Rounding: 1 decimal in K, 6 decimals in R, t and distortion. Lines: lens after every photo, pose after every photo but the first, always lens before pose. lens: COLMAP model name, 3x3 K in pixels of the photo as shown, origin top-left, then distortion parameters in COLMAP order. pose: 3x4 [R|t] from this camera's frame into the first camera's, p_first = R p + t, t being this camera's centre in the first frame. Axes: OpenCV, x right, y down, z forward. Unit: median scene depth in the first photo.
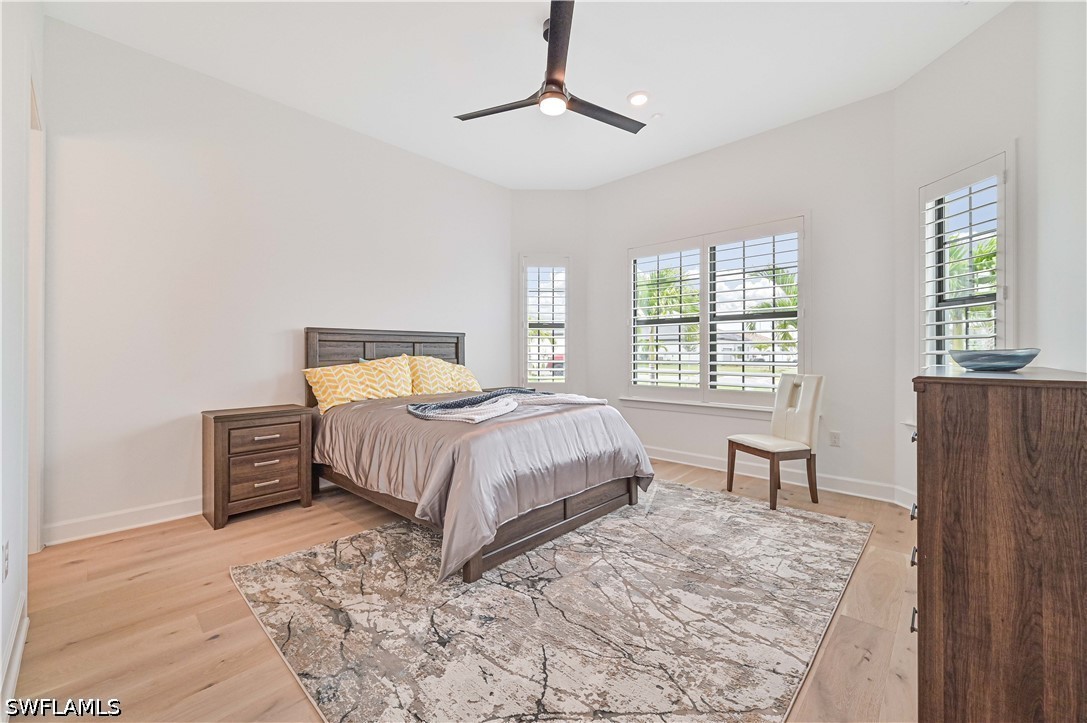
lens RADIAL K [[432.8, 0, 544.4], [0, 432.8, 355.6], [0, 0, 1]] dist [0.000138, -0.000032]
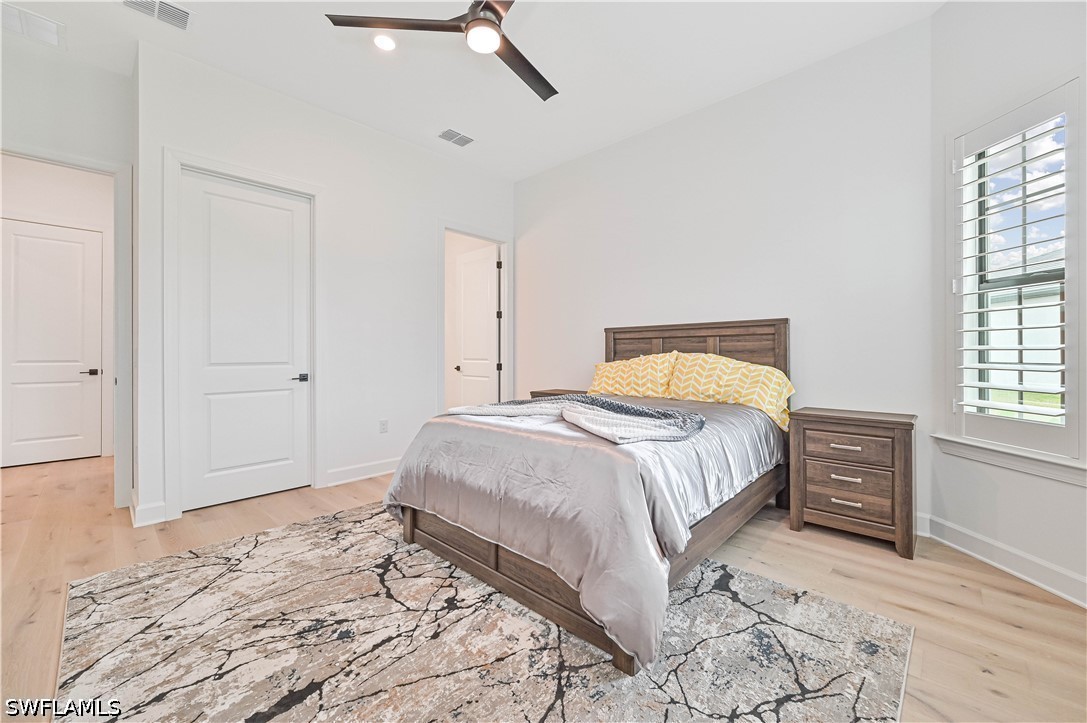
lens RADIAL K [[432.8, 0, 544.4], [0, 432.8, 355.6], [0, 0, 1]] dist [0.000138, -0.000032]
pose [[-0.007408, 0.003805, -0.999965, 0.730180], [-0.006692, 0.999970, 0.003855, 0.006534], [0.999950, 0.006720, -0.007383, 1.001246]]
